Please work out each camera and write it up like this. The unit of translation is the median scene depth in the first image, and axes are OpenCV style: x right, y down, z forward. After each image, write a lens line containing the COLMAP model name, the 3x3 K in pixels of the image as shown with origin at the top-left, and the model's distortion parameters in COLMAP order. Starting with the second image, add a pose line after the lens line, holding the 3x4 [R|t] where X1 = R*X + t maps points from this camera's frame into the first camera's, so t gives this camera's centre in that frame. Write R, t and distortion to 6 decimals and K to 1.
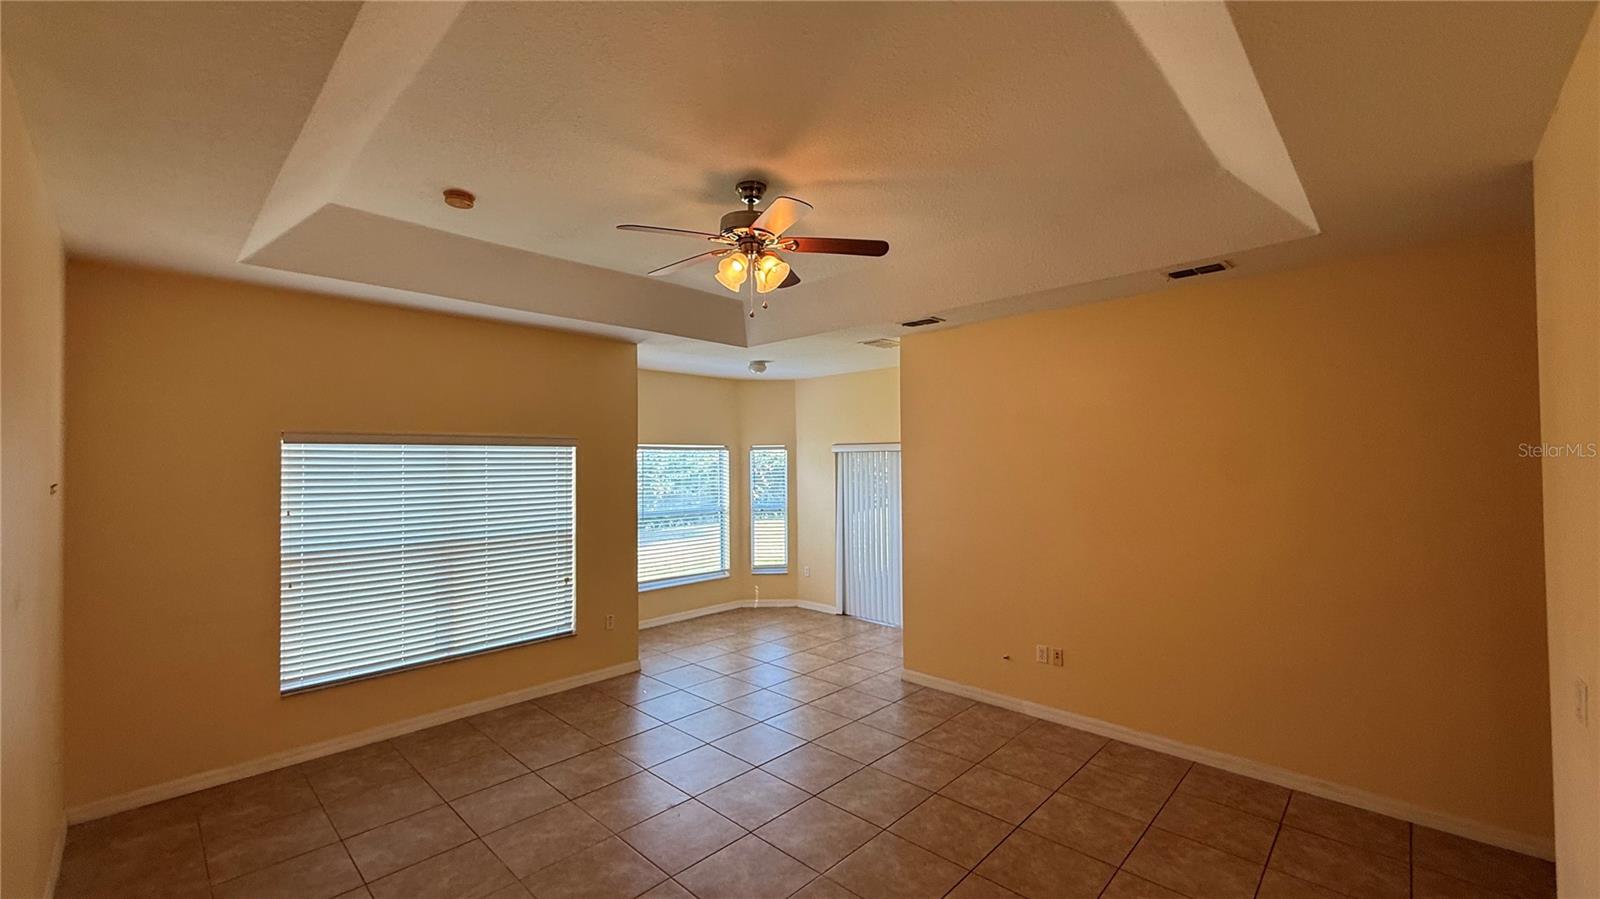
lens RADIAL K [[638.1, 0, 796.2], [0, 638.1, 452.4], [0, 0, 1]] dist [-0.000066, 0.000120]
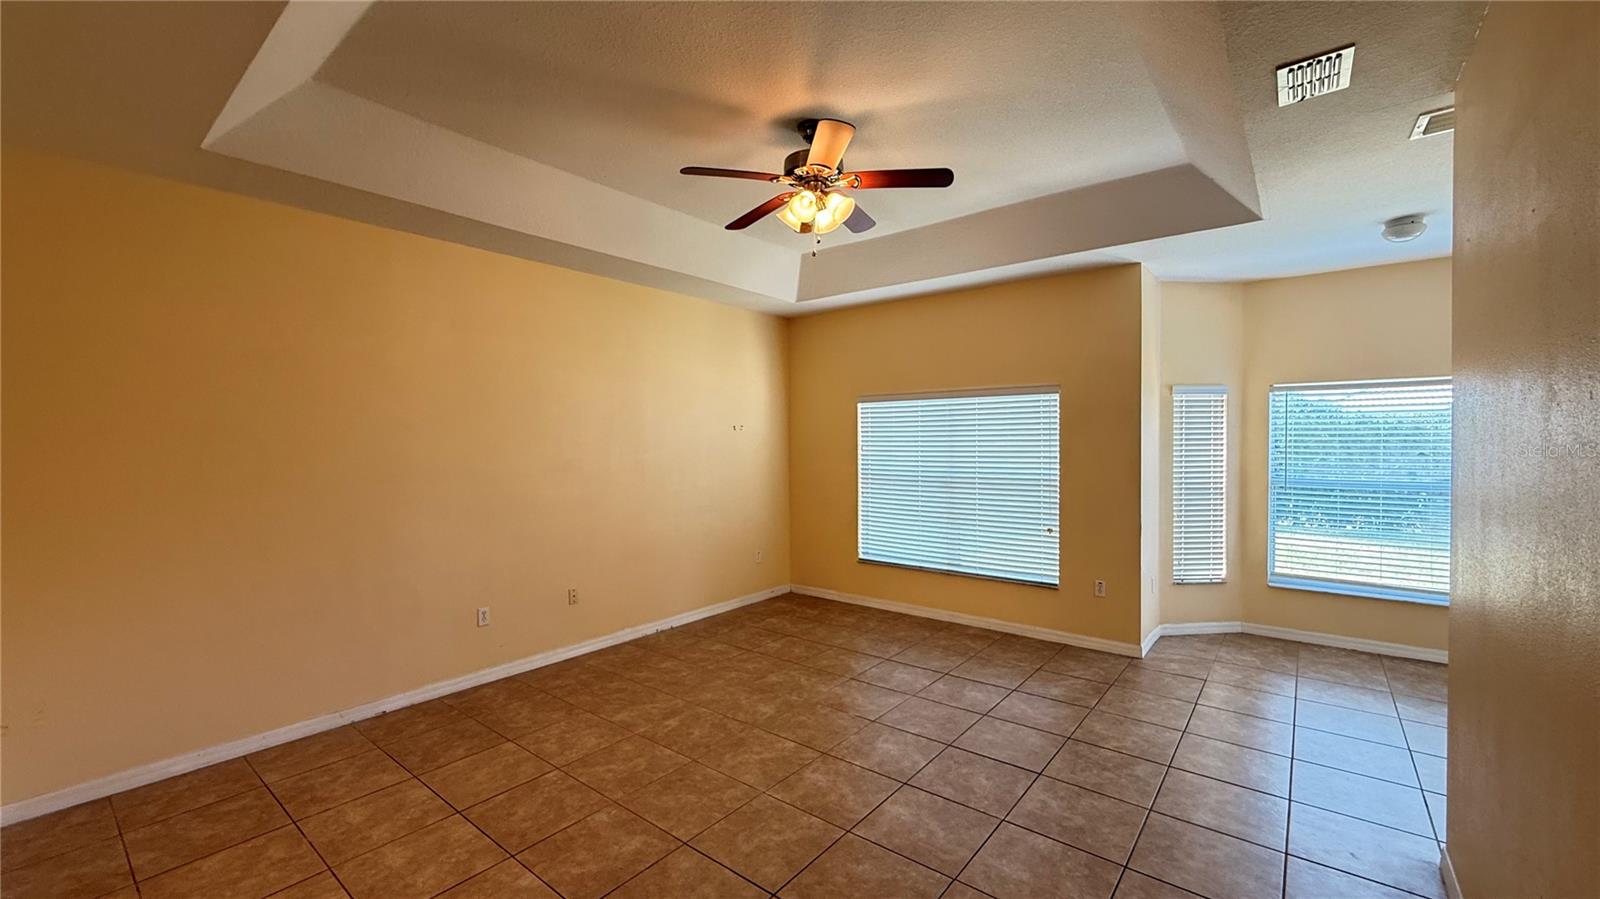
lens RADIAL K [[638.1, 0, 796.2], [0, 638.1, 452.4], [0, 0, 1]] dist [-0.000066, 0.000120]
pose [[0.087996, 0.029601, -0.995681, 0.721074], [0.021229, 0.999276, 0.031584, 0.051155], [0.995895, -0.023917, 0.087303, 0.660766]]
